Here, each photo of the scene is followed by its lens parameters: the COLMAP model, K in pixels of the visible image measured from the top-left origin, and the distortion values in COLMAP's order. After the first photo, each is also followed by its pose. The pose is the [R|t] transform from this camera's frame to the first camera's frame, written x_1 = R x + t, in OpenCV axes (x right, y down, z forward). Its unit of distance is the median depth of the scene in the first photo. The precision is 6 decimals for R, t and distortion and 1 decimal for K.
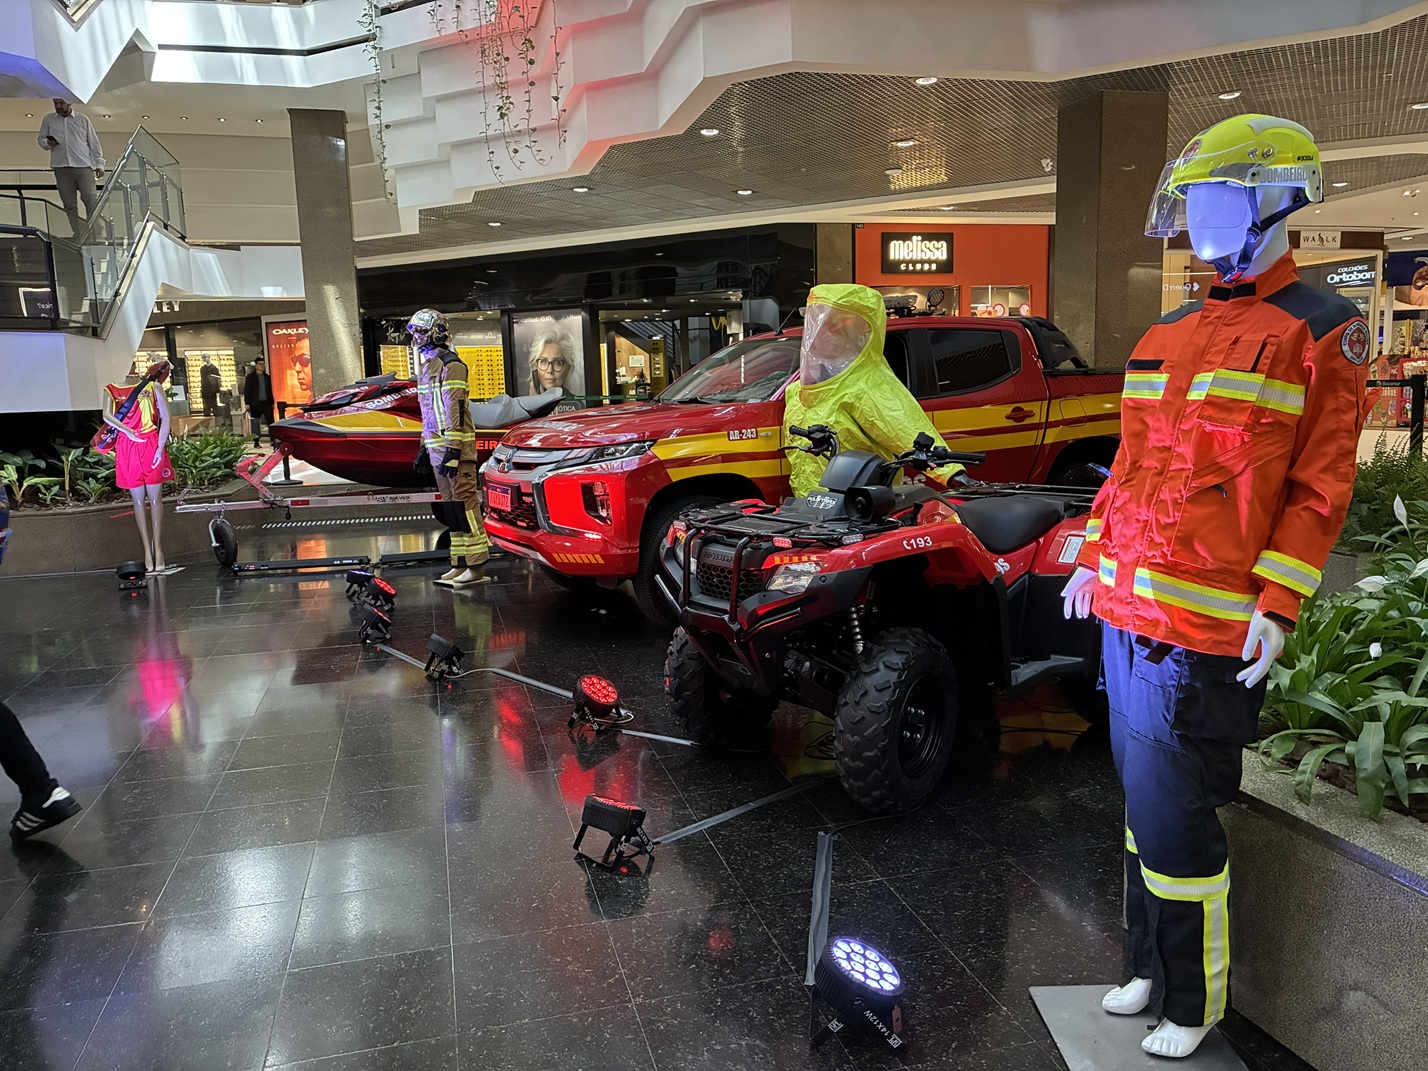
lens RADIAL K [[1094.1, 0, 713.6], [0, 1094.1, 536.1], [0, 0, 1]] dist [0.027266, -0.012554]
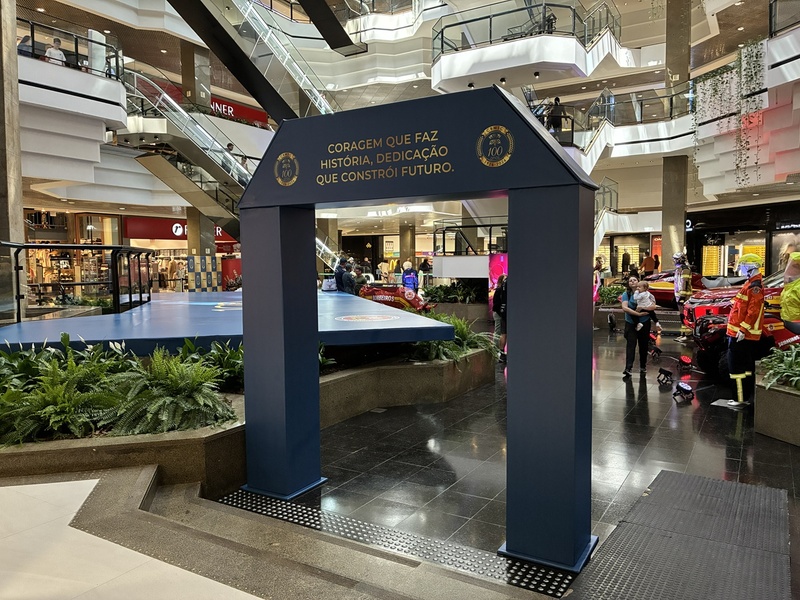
lens RADIAL K [[613.0, 0, 400.1], [0, 613.0, 298.3], [0, 0, 1]] dist [0.027266, -0.012554]
pose [[0.701578, 0.065745, -0.709553, 0.228832], [-0.110779, 0.993692, -0.017461, 0.023090], [0.703929, 0.090854, 0.704435, -0.411368]]
